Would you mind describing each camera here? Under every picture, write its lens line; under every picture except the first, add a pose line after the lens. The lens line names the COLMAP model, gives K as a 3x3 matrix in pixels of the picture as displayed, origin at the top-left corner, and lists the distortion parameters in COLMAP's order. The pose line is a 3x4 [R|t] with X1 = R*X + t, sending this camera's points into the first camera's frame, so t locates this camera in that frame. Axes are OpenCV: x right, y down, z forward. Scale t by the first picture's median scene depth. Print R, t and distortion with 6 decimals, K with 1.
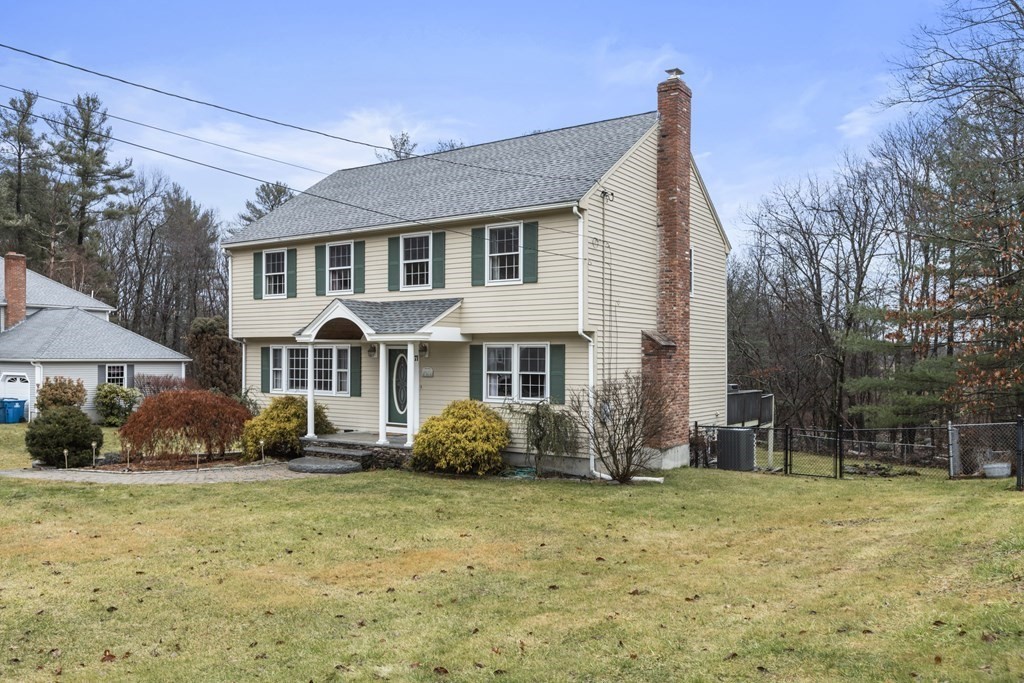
lens RADIAL K [[782.0, 0, 494.3], [0, 782.0, 383.2], [0, 0, 1]] dist [0.000764, -0.006724]
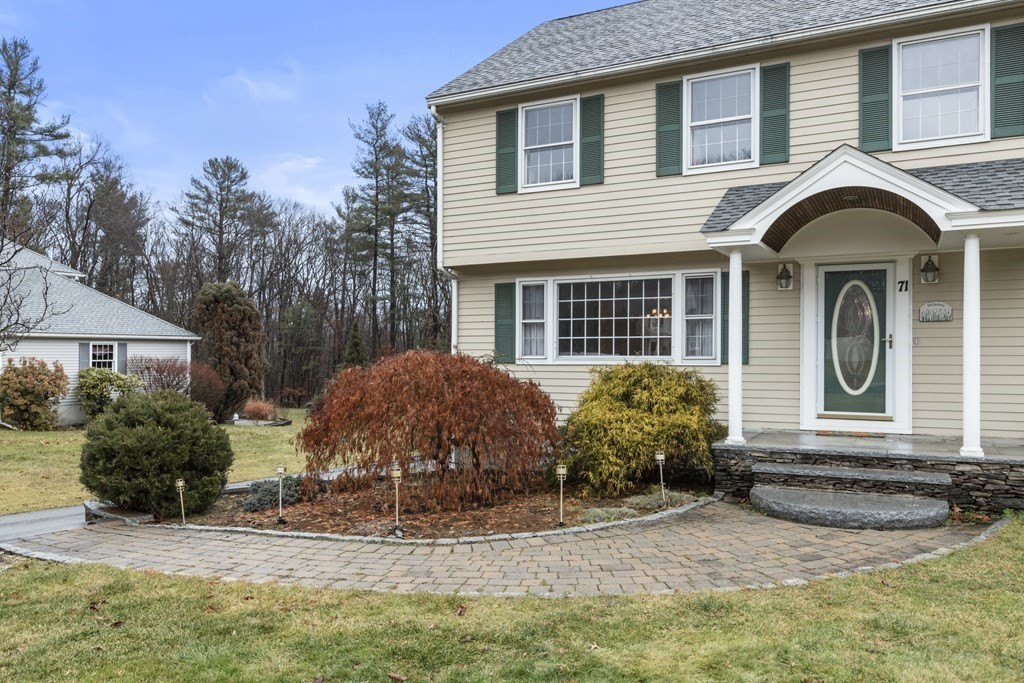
lens RADIAL K [[755.9, 0, 497.6], [0, 755.9, 355.6], [0, 0, 1]] dist [-0.002011, 0.004266]
pose [[0.992418, -0.005400, 0.122786, -0.369502], [0.009188, 0.999498, -0.030308, 0.023083], [-0.122561, 0.031206, 0.991970, 0.465128]]
